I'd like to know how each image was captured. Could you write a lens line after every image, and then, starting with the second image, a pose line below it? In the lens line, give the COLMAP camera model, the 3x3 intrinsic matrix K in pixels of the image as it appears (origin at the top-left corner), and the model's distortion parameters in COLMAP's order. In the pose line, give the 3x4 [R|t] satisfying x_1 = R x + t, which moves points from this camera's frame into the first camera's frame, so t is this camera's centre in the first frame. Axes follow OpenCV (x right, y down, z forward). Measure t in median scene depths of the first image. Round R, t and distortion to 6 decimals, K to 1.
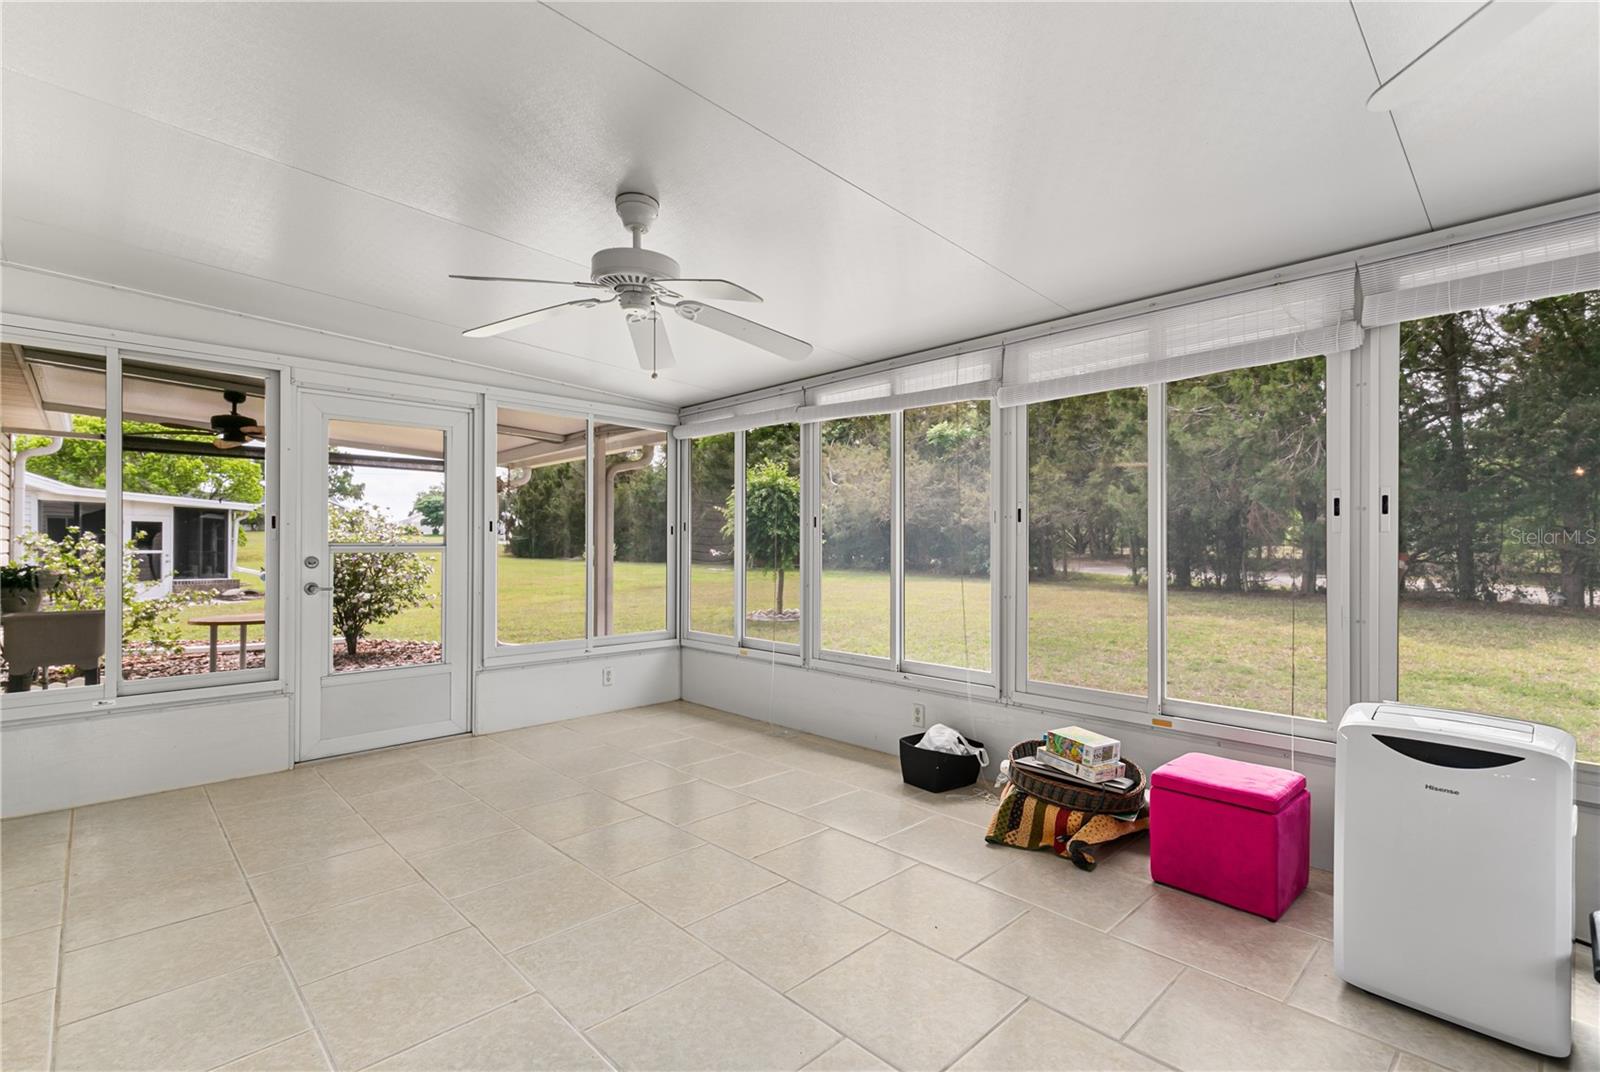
lens RADIAL K [[721.4, 0, 796.9], [0, 721.4, 545.9], [0, 0, 1]] dist [-0.000686, -0.000272]
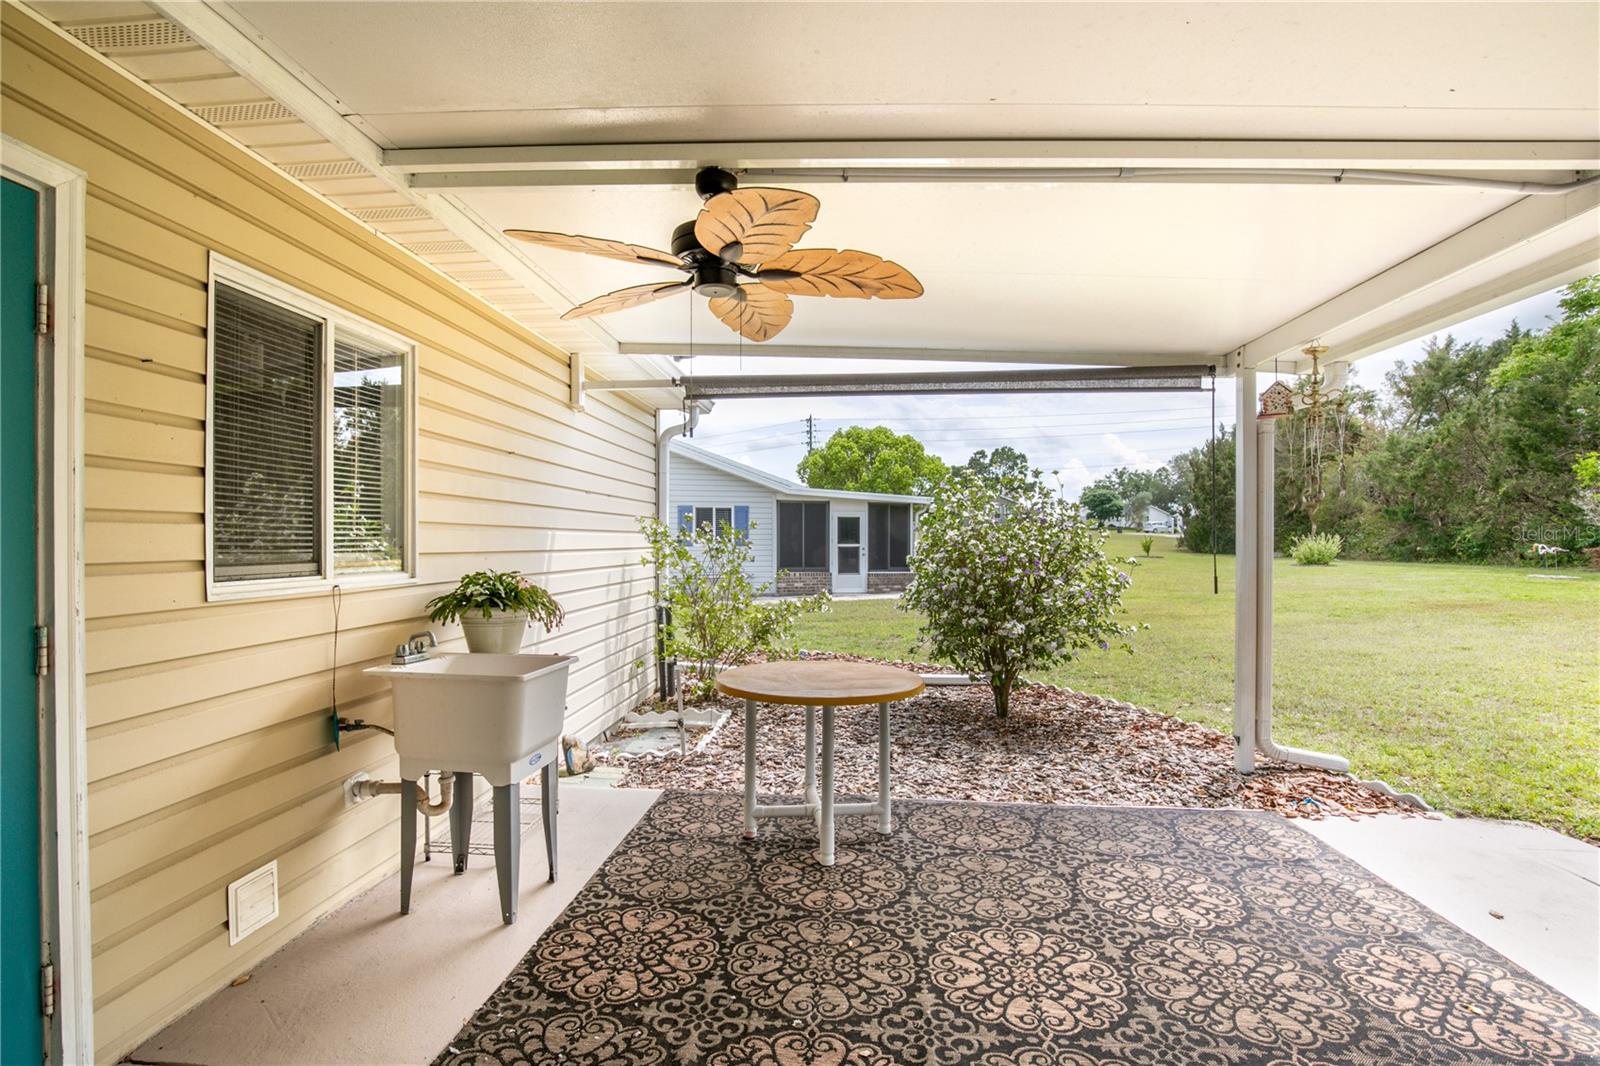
lens RADIAL K [[721.4, 0, 796.9], [0, 721.4, 542.9], [0, 0, 1]] dist [-0.000686, -0.000272]
pose [[0.651026, 0.001343, -0.759054, -0.260497], [0.002623, 0.999988, 0.004019, 0.000866], [0.759051, -0.004608, 0.651015, 0.461655]]
